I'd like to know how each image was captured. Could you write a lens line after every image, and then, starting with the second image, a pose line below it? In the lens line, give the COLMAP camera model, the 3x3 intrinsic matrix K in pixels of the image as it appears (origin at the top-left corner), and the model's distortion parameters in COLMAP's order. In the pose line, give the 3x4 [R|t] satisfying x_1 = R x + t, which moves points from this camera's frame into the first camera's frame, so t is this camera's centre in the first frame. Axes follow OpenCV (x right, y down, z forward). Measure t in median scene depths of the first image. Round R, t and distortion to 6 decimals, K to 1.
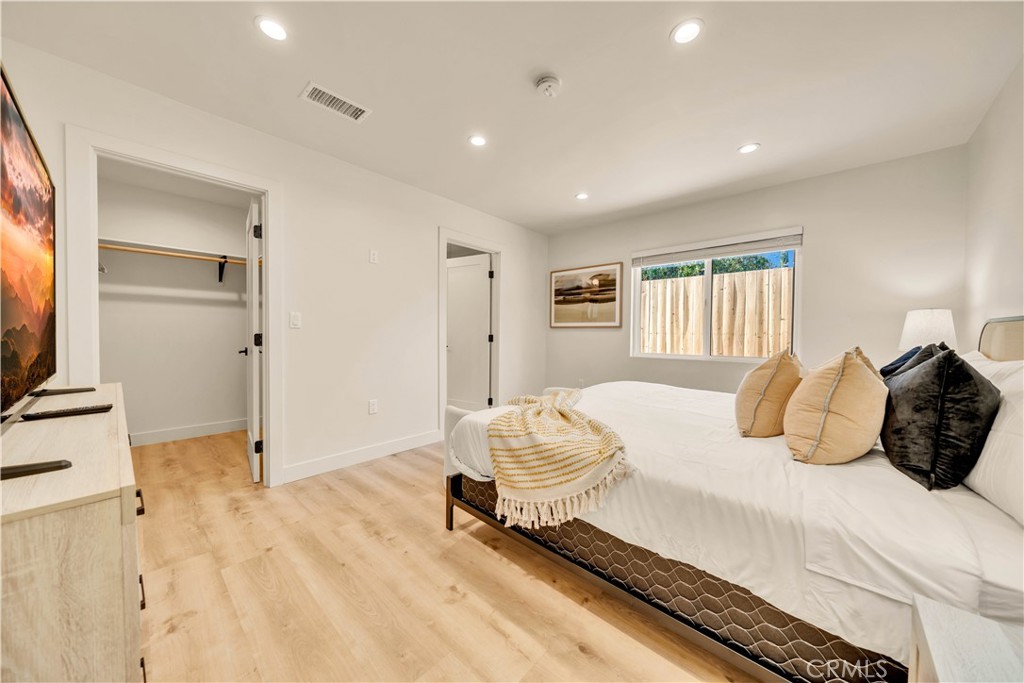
lens RADIAL K [[352.6, 0, 504.2], [0, 352.6, 344.3], [0, 0, 1]] dist [0.001315, -0.000134]
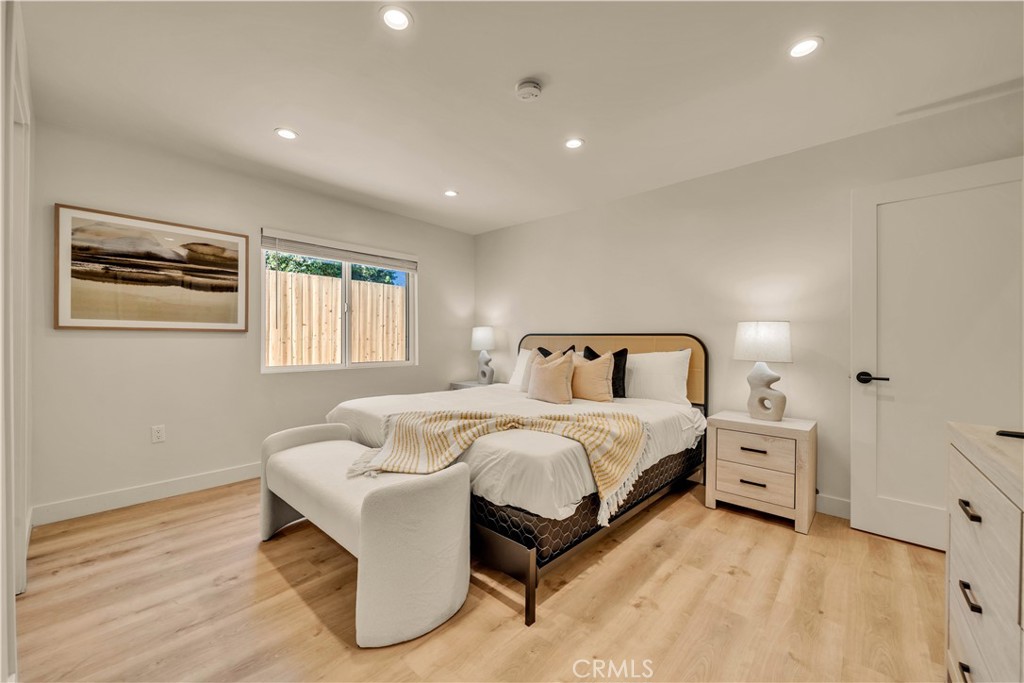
lens RADIAL K [[396.3, 0, 524.1], [0, 396.3, 347.1], [0, 0, 1]] dist [-0.007602, 0.000300]
pose [[-0.035976, -0.025051, 0.999039, -0.461151], [0.027426, 0.999285, 0.026044, -0.023856], [-0.998976, 0.028336, -0.035263, 0.508227]]
